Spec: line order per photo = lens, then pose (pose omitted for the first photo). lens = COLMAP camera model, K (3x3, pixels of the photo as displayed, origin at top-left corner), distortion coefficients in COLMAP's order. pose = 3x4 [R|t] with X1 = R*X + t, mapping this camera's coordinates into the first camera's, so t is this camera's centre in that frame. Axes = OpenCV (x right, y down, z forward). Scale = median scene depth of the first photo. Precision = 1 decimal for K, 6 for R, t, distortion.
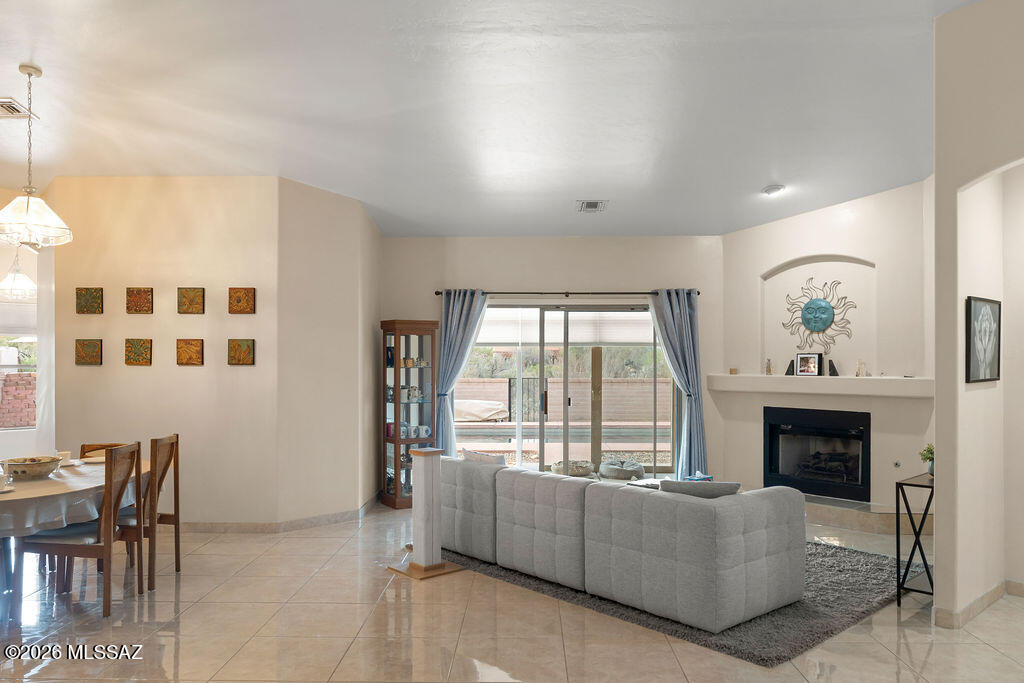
lens RADIAL K [[764.9, 0, 512.0], [0, 764.9, 341.5], [0, 0, 1]] dist [0.002916, 0.001084]
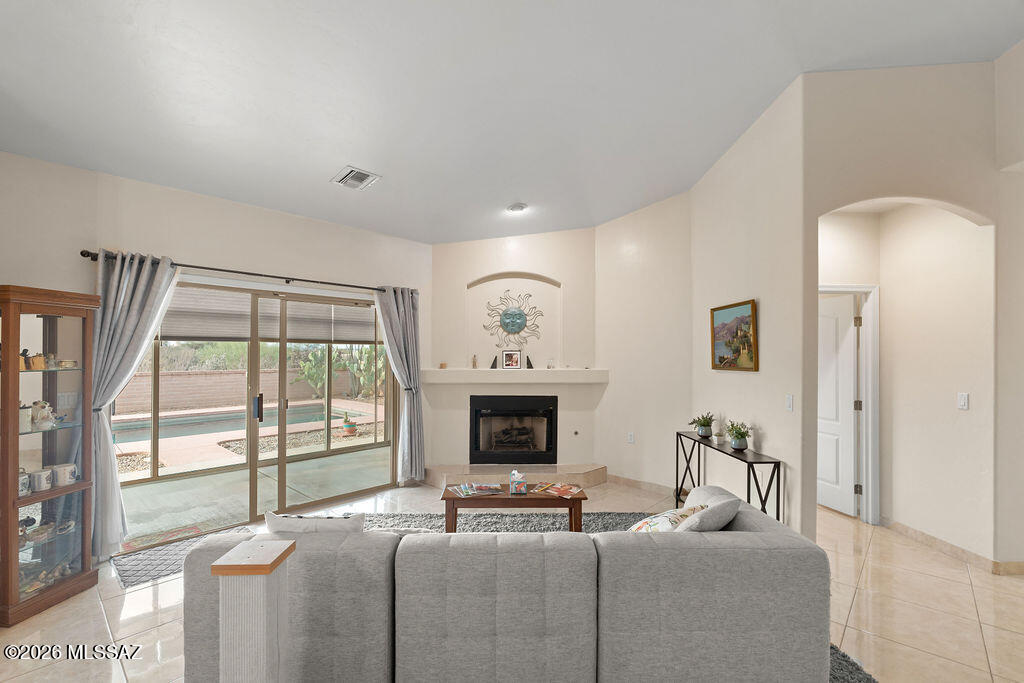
lens RADIAL K [[450.4, 0, 511.4], [0, 450.4, 348.1], [0, 0, 1]] dist [-0.004611, -0.000398]
pose [[0.655451, 0.010202, 0.755169, -0.154271], [-0.018188, 0.999832, 0.002280, 0.009415], [-0.755019, -0.015230, 0.655527, 0.499850]]
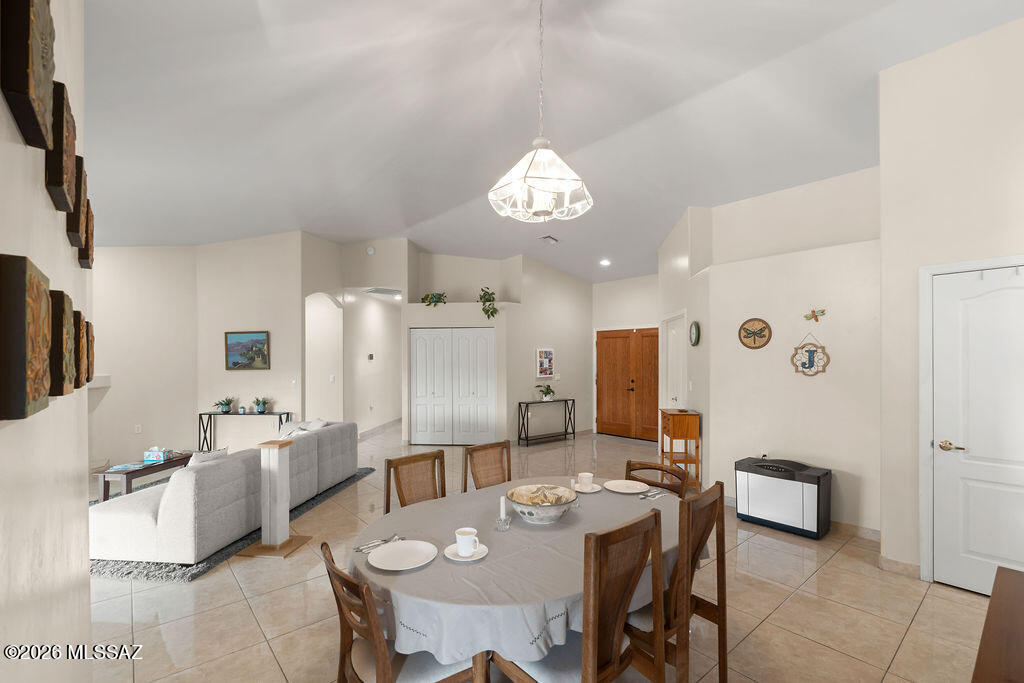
lens RADIAL K [[453.3, 0, 511.5], [0, 453.3, 345.7], [0, 0, 1]] dist [-0.000378, -0.000138]
pose [[-0.669710, 0.022662, 0.742277, -0.593410], [-0.009000, 0.999213, -0.038626, 0.013413], [-0.742568, -0.032548, -0.668979, 0.842661]]
